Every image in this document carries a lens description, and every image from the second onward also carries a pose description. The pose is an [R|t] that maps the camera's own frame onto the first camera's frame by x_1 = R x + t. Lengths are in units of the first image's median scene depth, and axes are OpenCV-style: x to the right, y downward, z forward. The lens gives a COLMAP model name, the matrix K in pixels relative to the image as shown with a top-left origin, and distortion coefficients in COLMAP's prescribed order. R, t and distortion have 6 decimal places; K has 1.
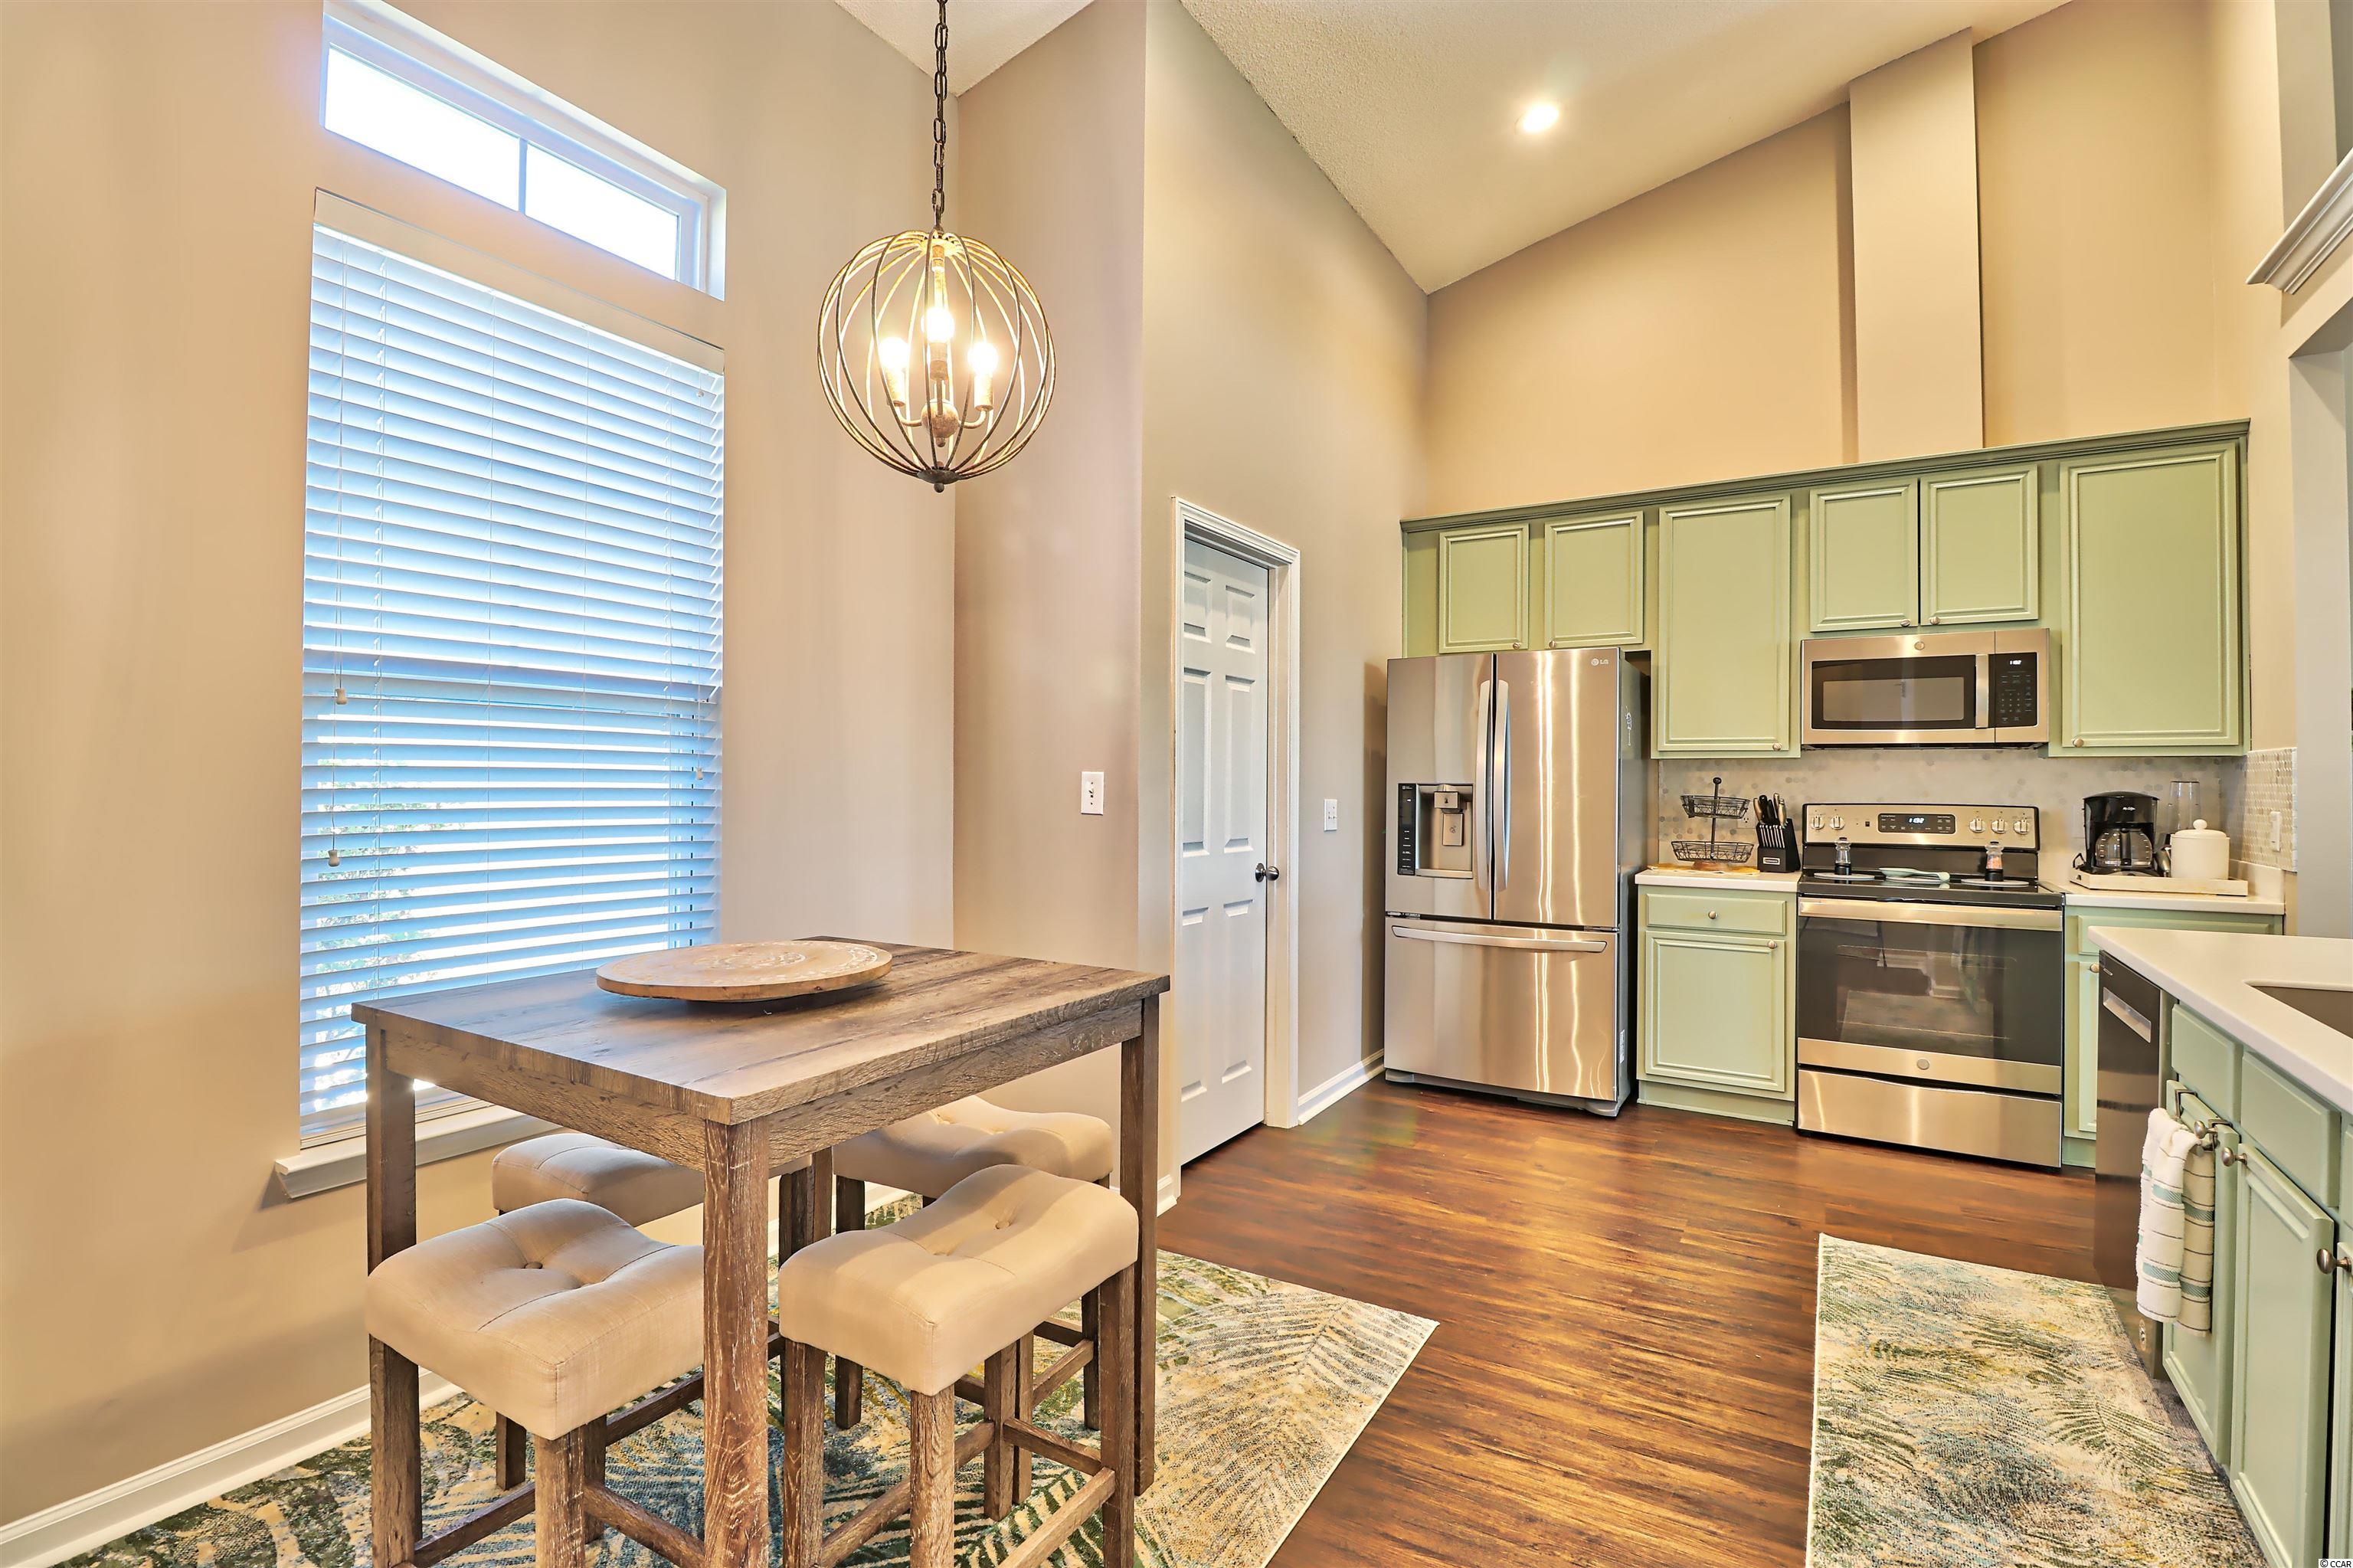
lens RADIAL K [[1090.4, 0, 1157.8], [0, 1090.4, 775.9], [0, 0, 1]] dist [-0.003629, -0.010240]
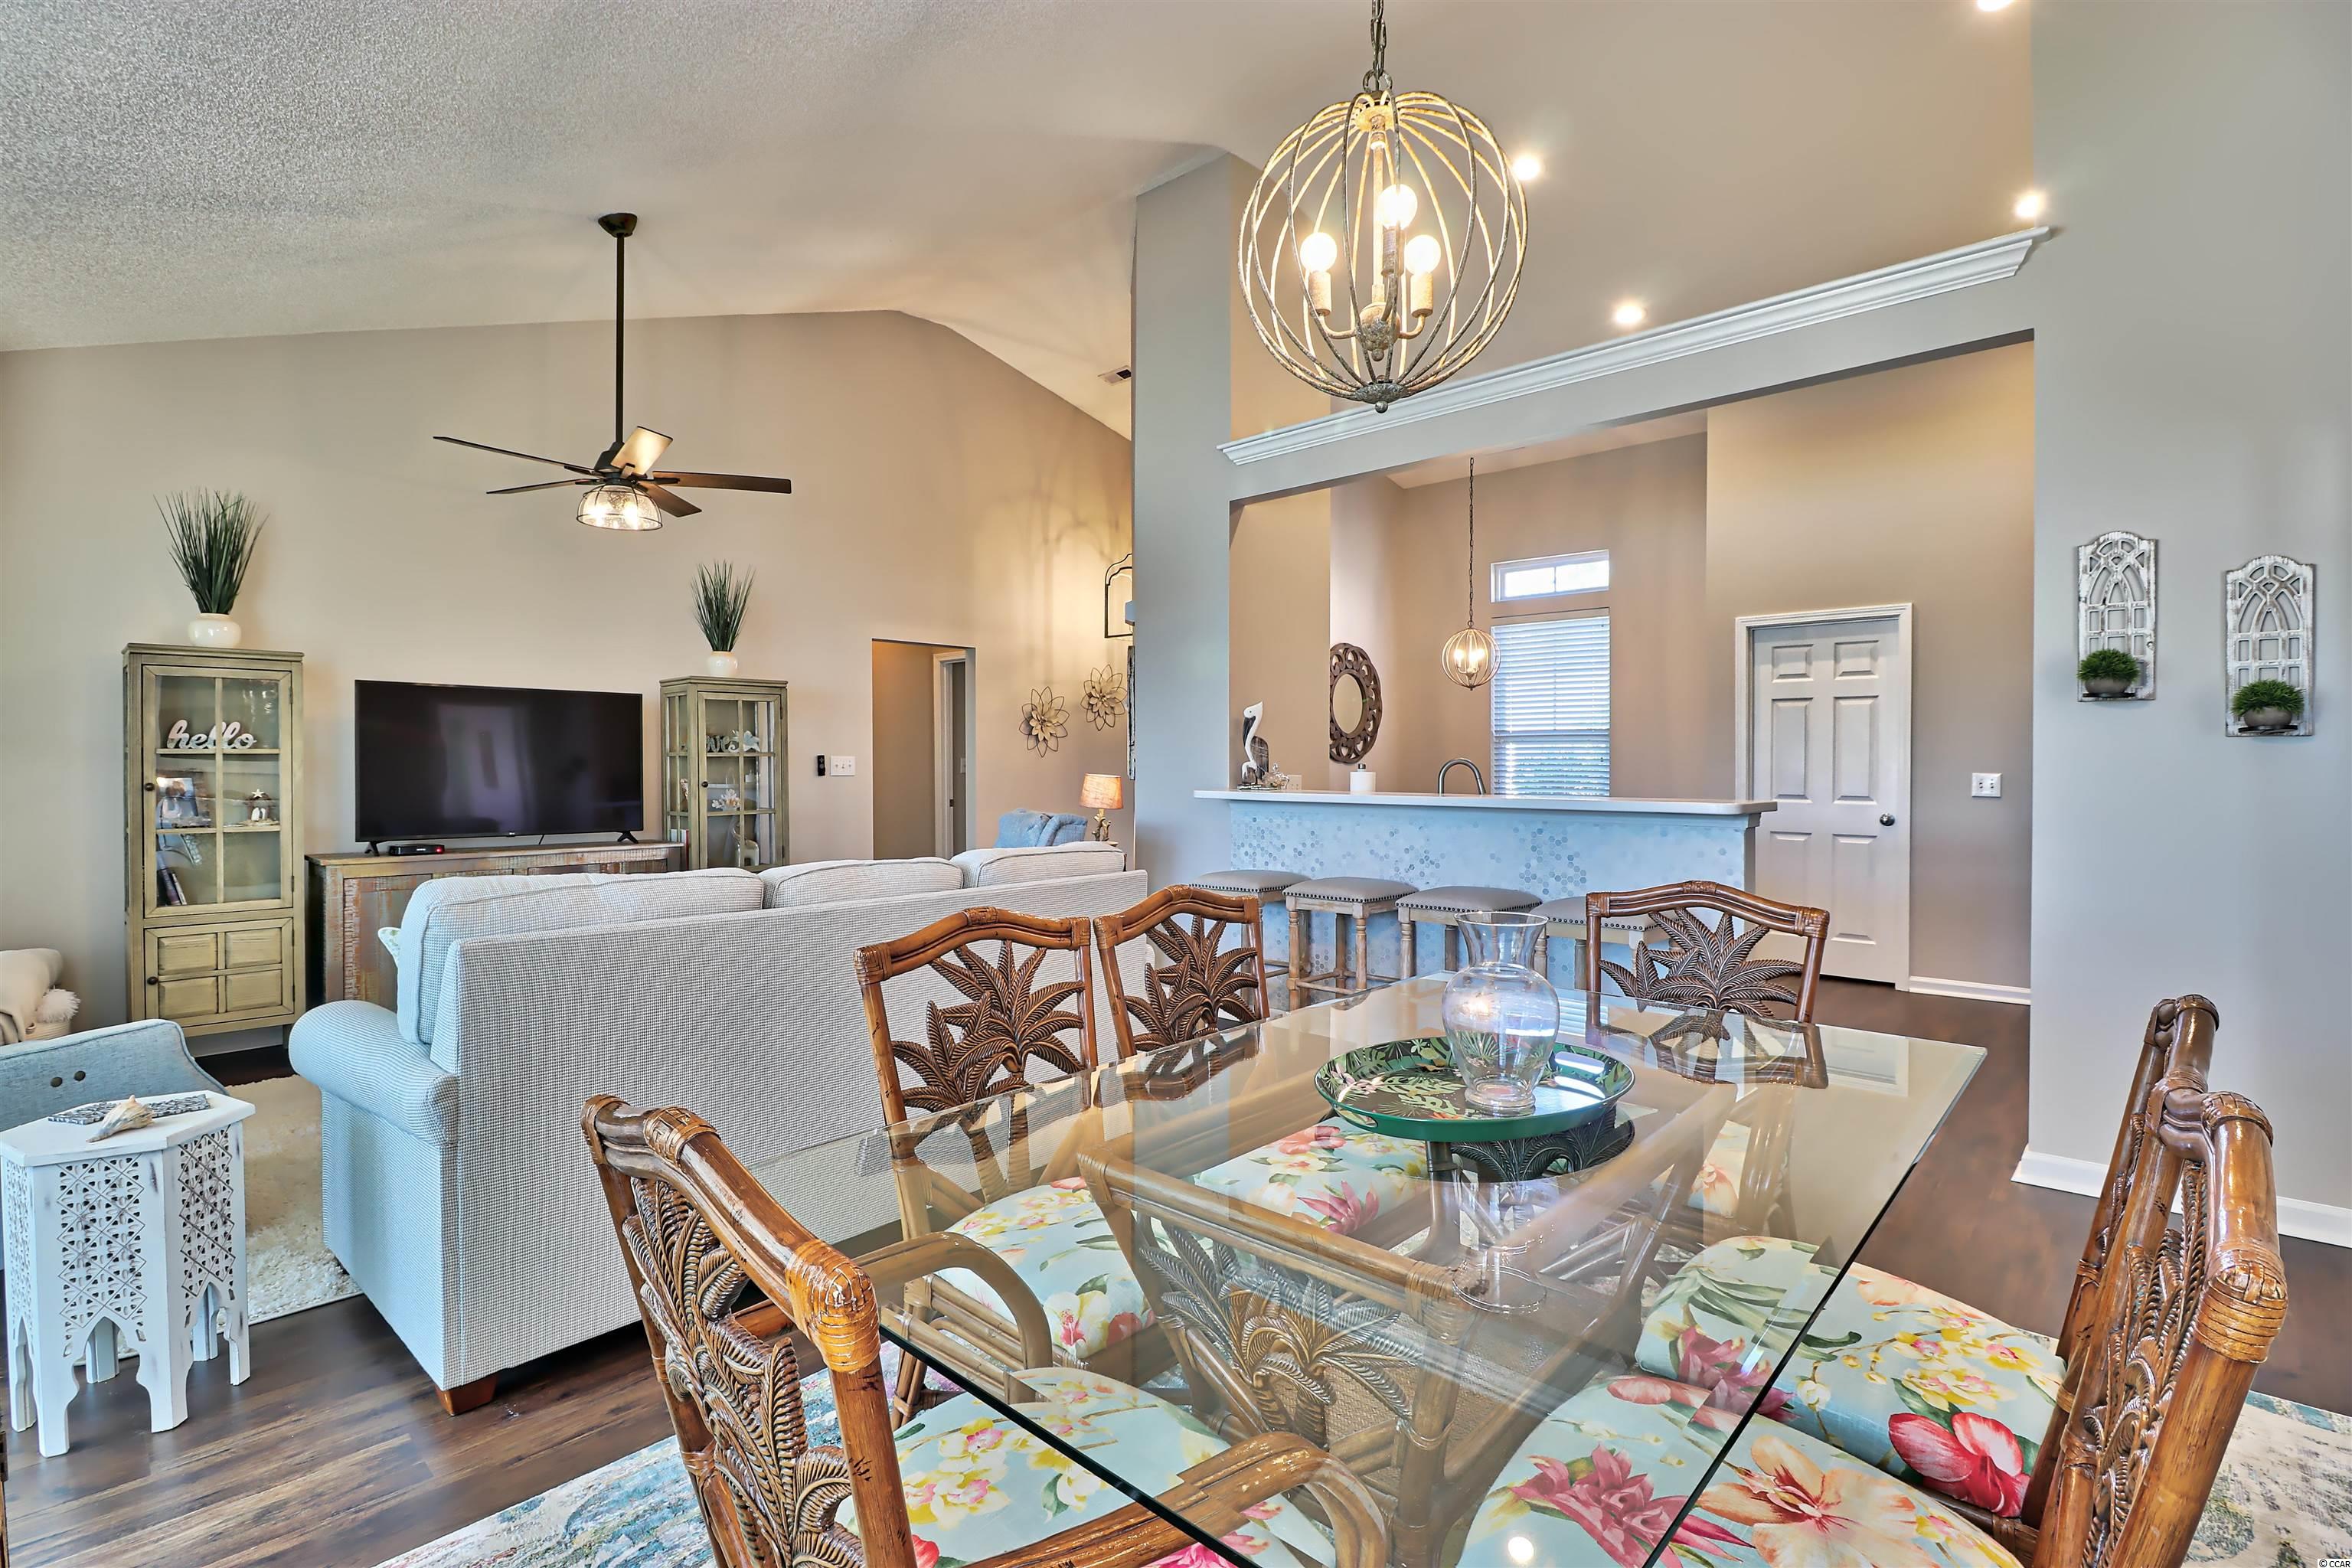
lens RADIAL K [[1089.9, 0, 1154.0], [0, 1089.9, 776.9], [0, 0, 1]] dist [-0.003629, -0.010240]
pose [[-0.207889, 0.008219, -0.978118, 1.775404], [0.005693, 0.999958, 0.007193, 0.011333], [0.978136, -0.004073, -0.207927, 0.304116]]
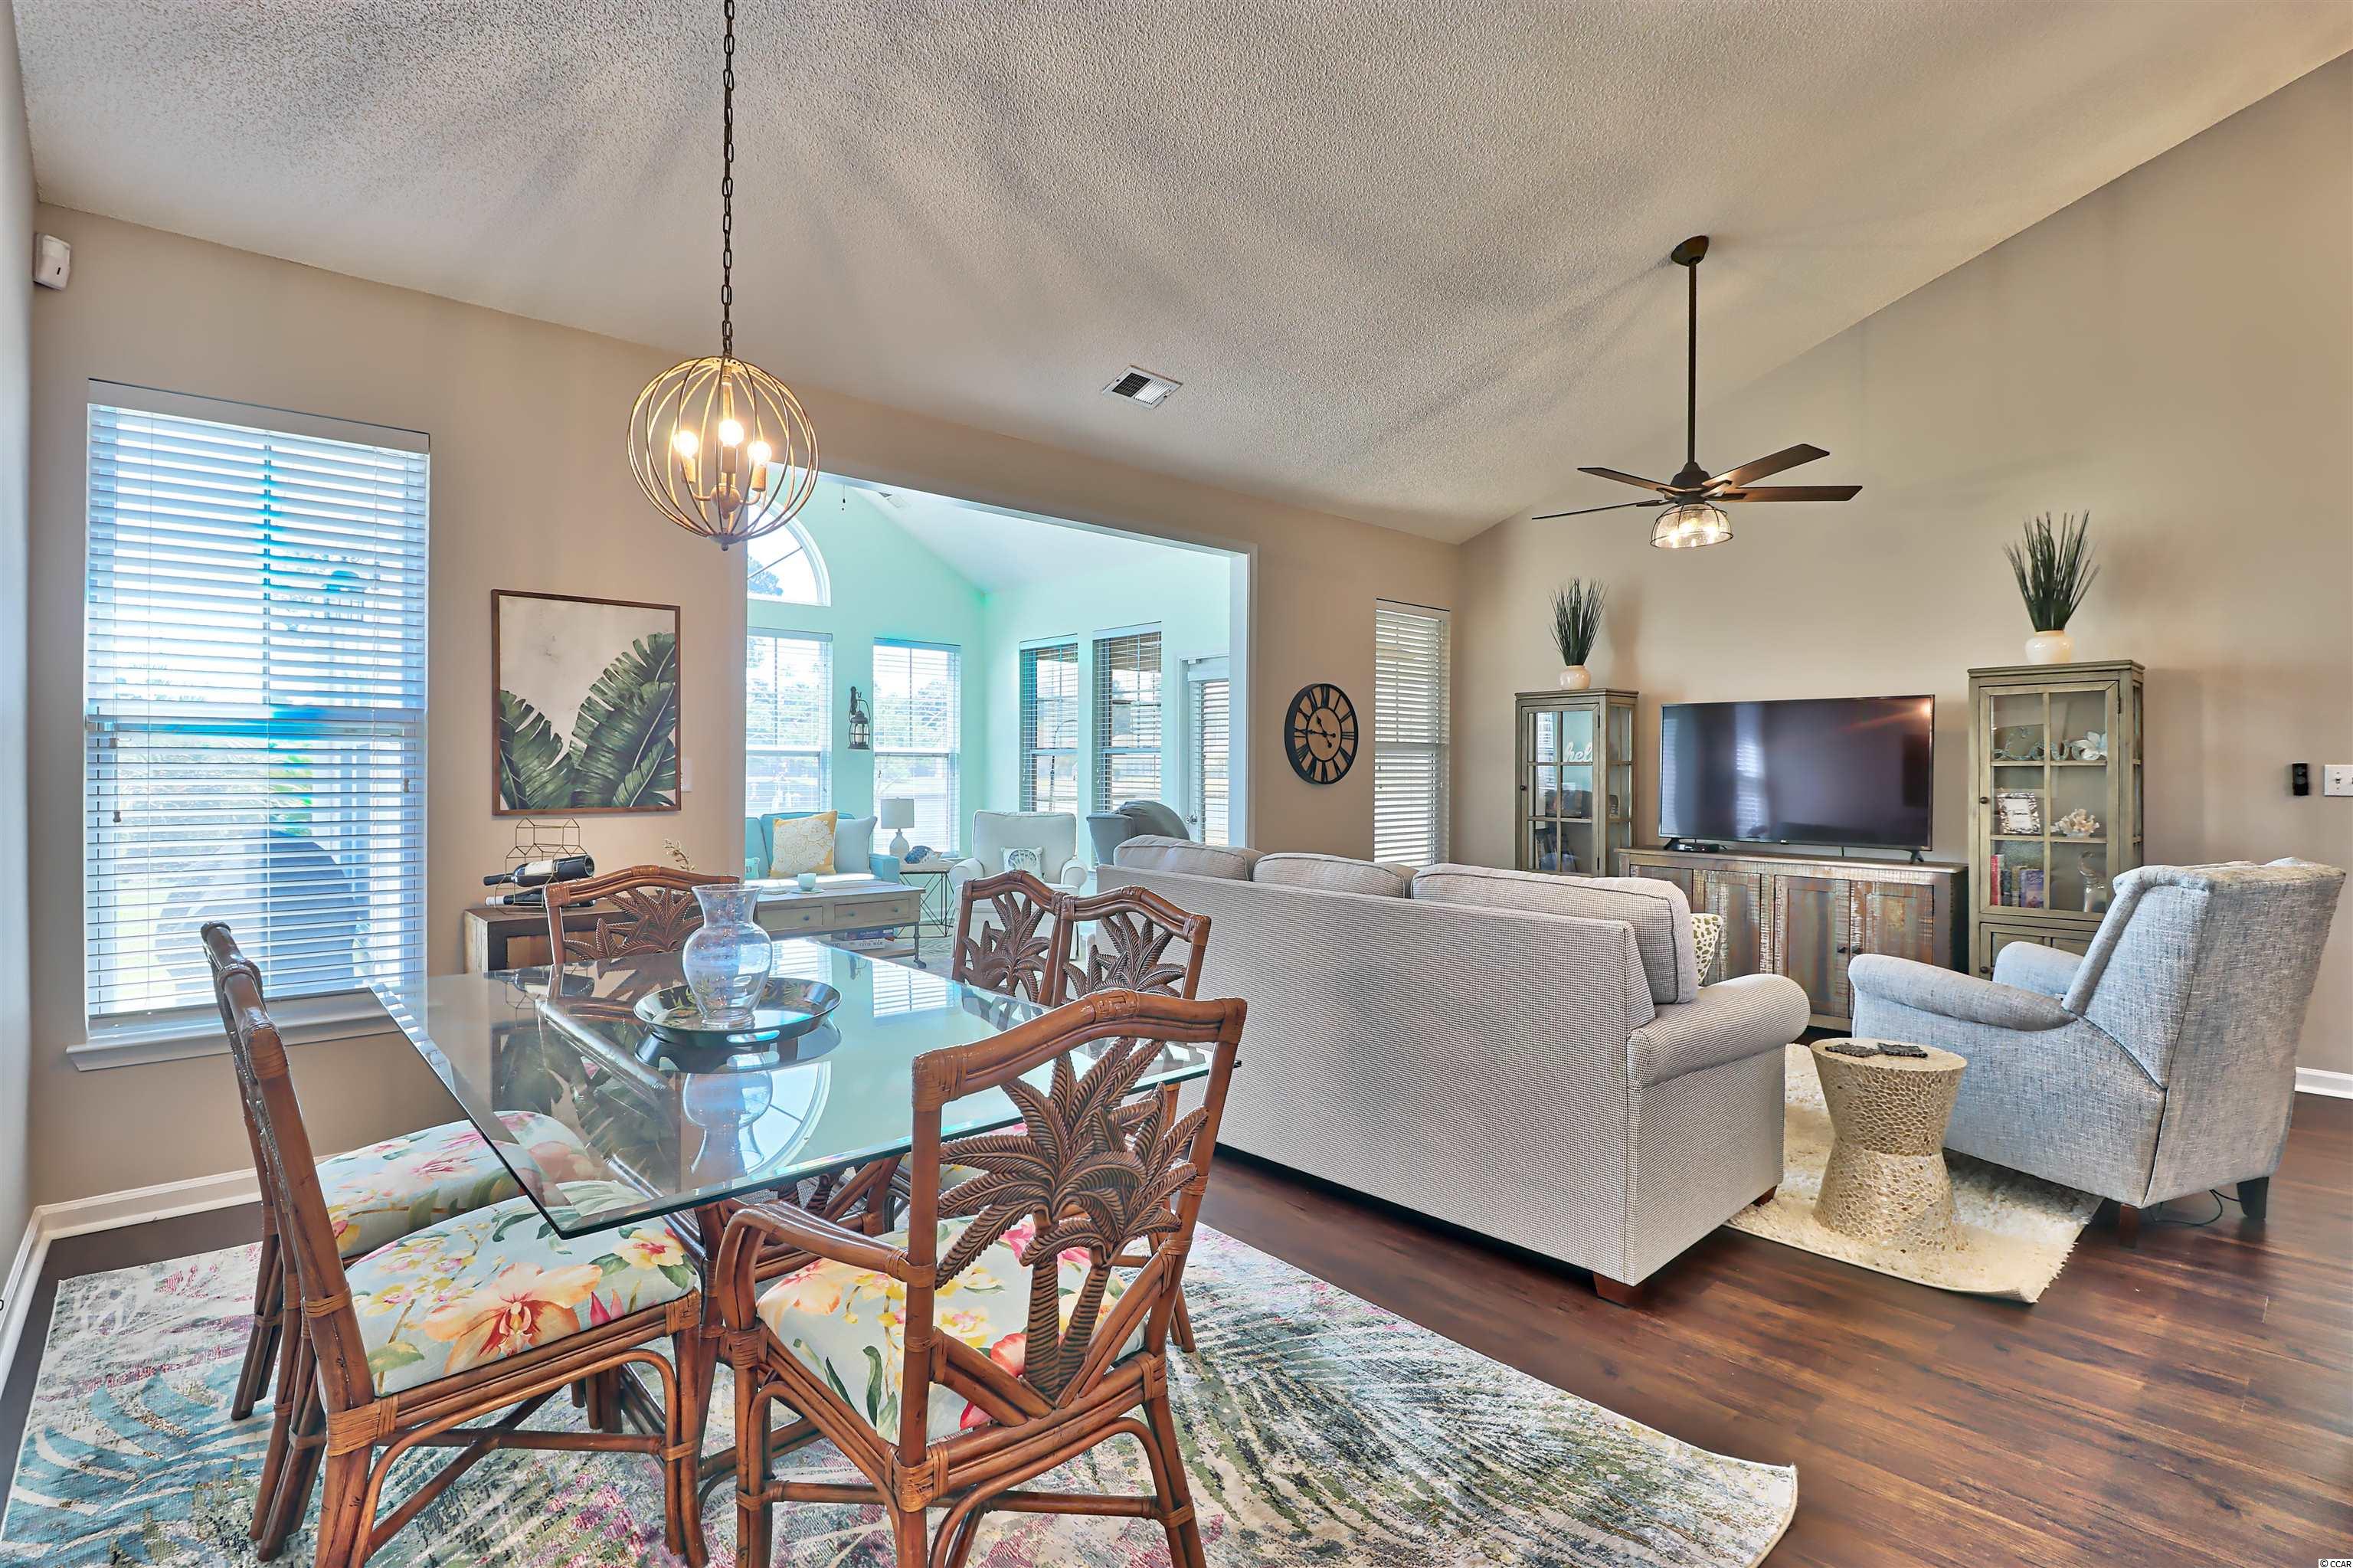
lens RADIAL K [[1090.4, 0, 1175.0], [0, 1090.4, 771.3], [0, 0, 1]] dist [-0.003629, -0.010240]
pose [[-0.958475, -0.007457, 0.285077, 1.004660], [-0.009151, 0.999947, -0.004612, 0.010223], [-0.285028, -0.007029, -0.958493, 0.792255]]
